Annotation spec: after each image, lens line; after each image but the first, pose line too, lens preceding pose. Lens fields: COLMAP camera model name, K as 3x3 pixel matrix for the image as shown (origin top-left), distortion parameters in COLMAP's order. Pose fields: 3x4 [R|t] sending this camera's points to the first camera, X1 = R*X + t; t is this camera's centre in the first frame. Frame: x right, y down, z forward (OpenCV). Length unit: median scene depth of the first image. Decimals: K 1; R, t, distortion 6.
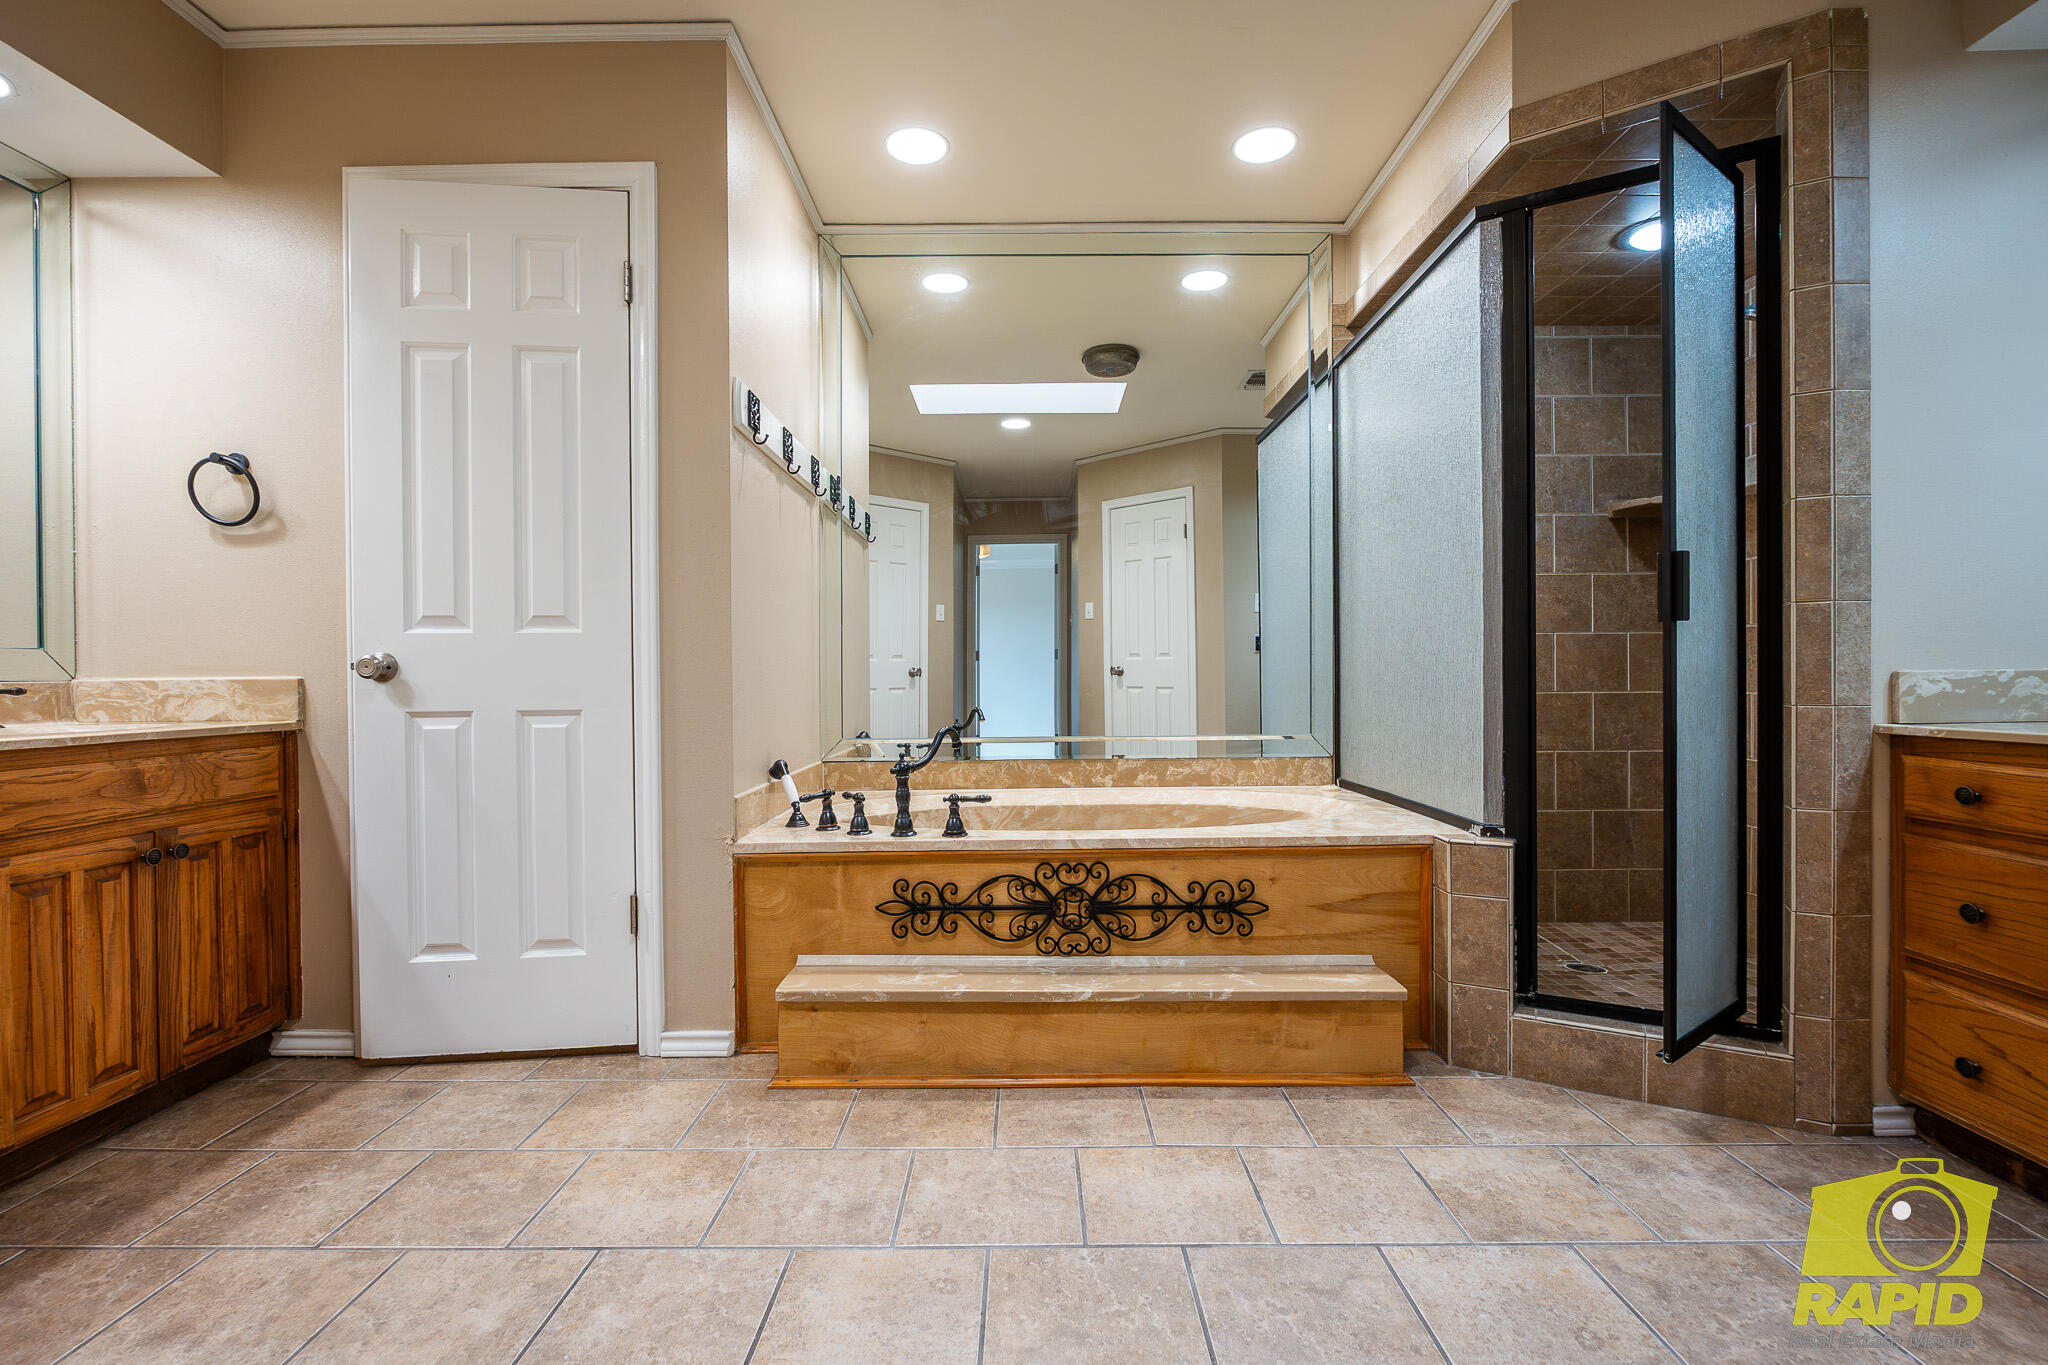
lens RADIAL K [[923.2, 0, 1027.7], [0, 923.2, 681.8], [0, 0, 1]] dist [-0.014287, 0.002404]
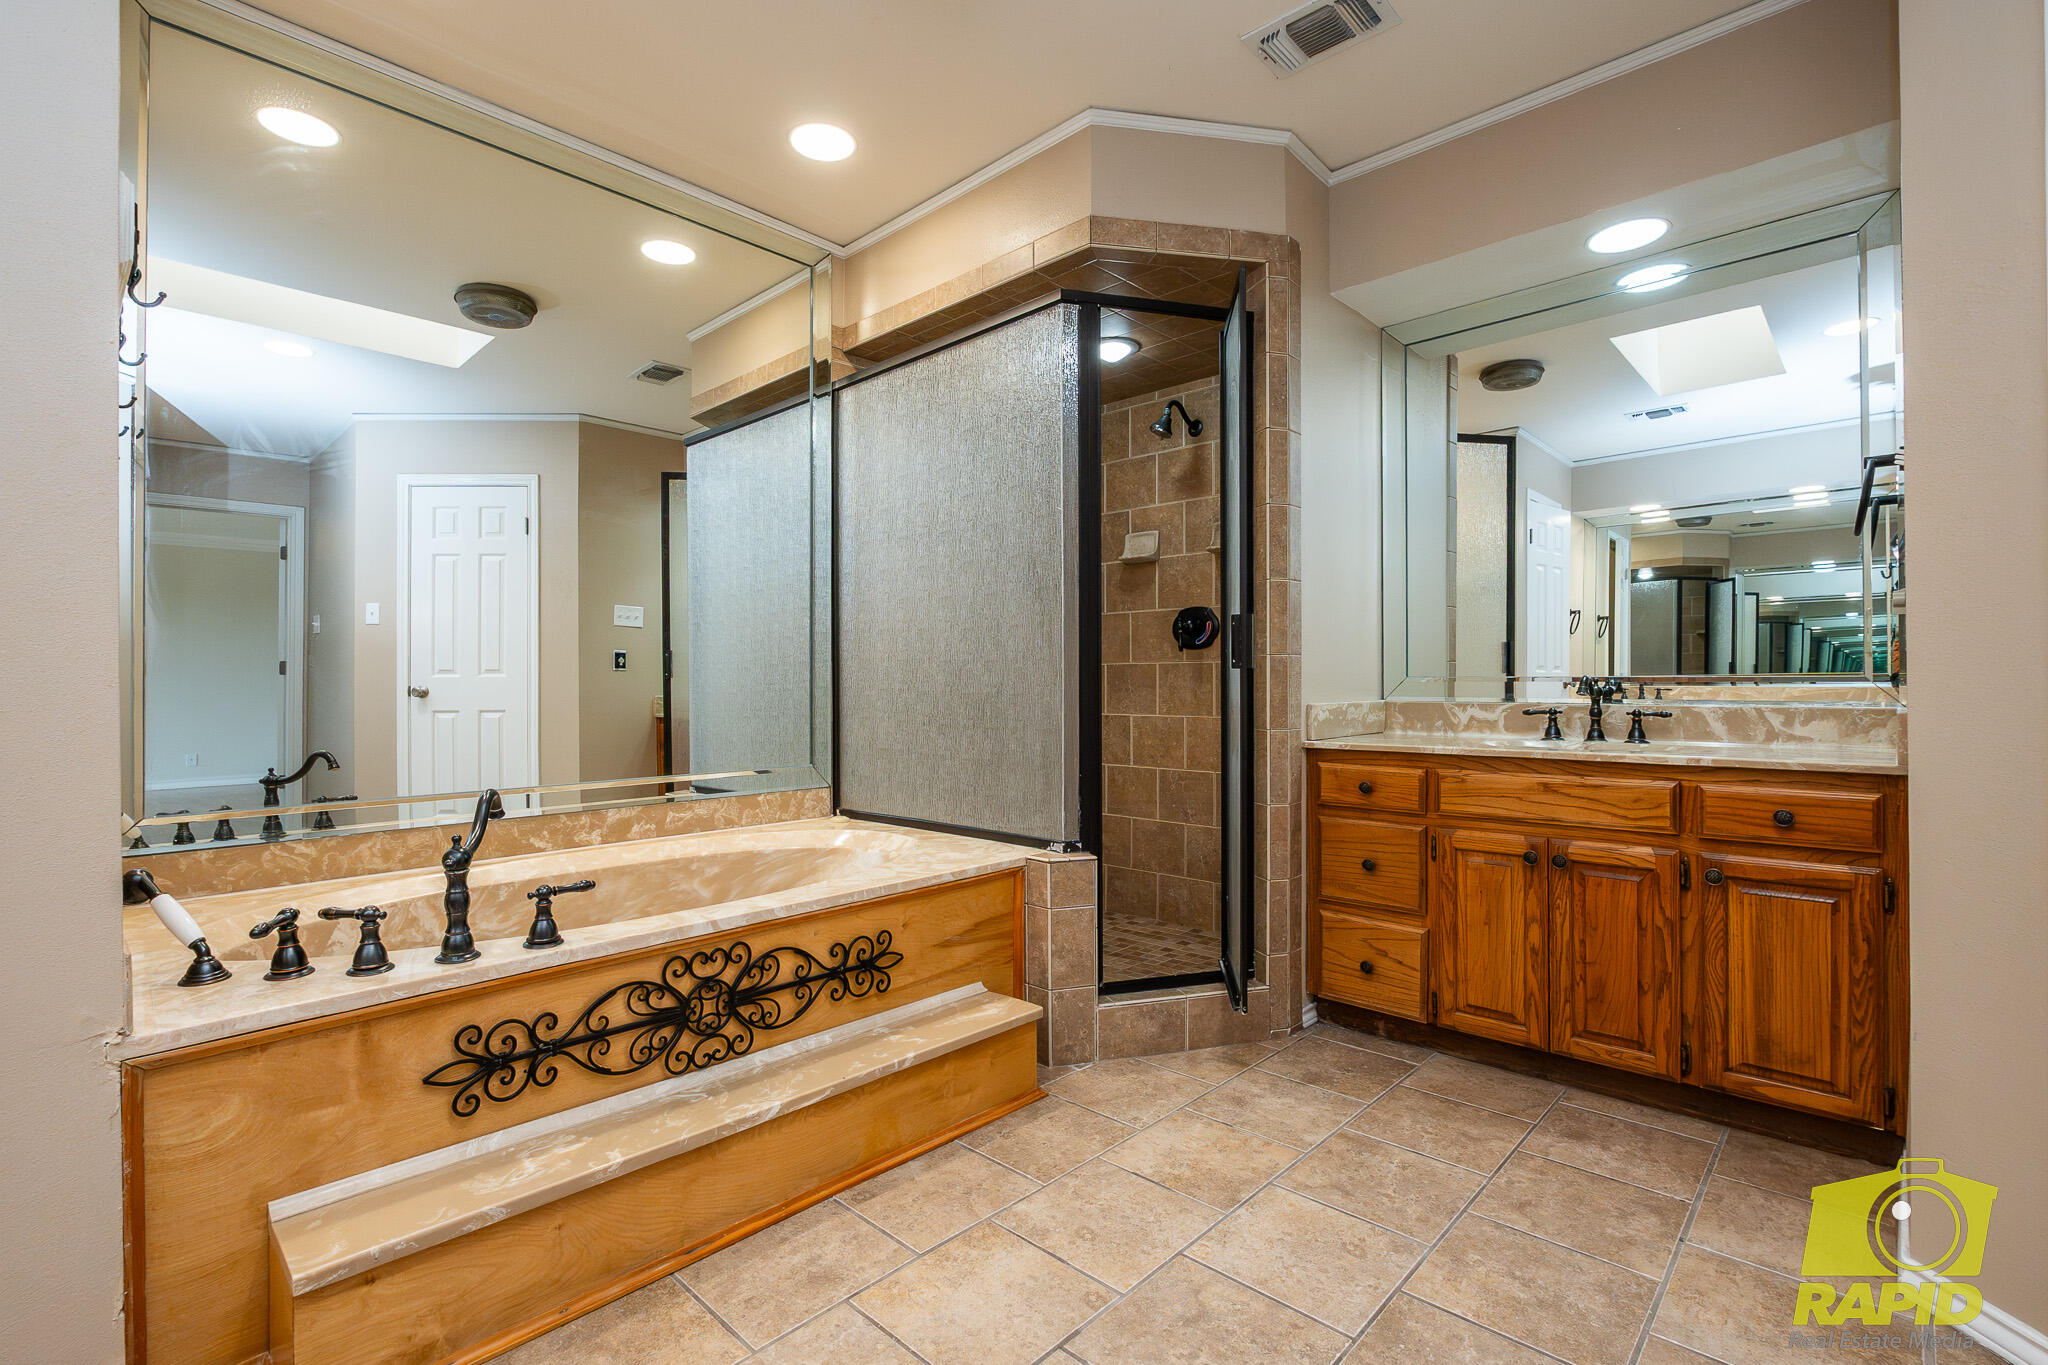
lens RADIAL K [[923.2, 0, 1025.4], [0, 923.2, 684.9], [0, 0, 1]] dist [-0.014287, 0.002404]
pose [[0.689079, 0.004753, 0.724671, -0.339927], [0.003195, 0.999949, -0.009597, -0.023855], [-0.724679, 0.008928, 0.689029, 0.253895]]
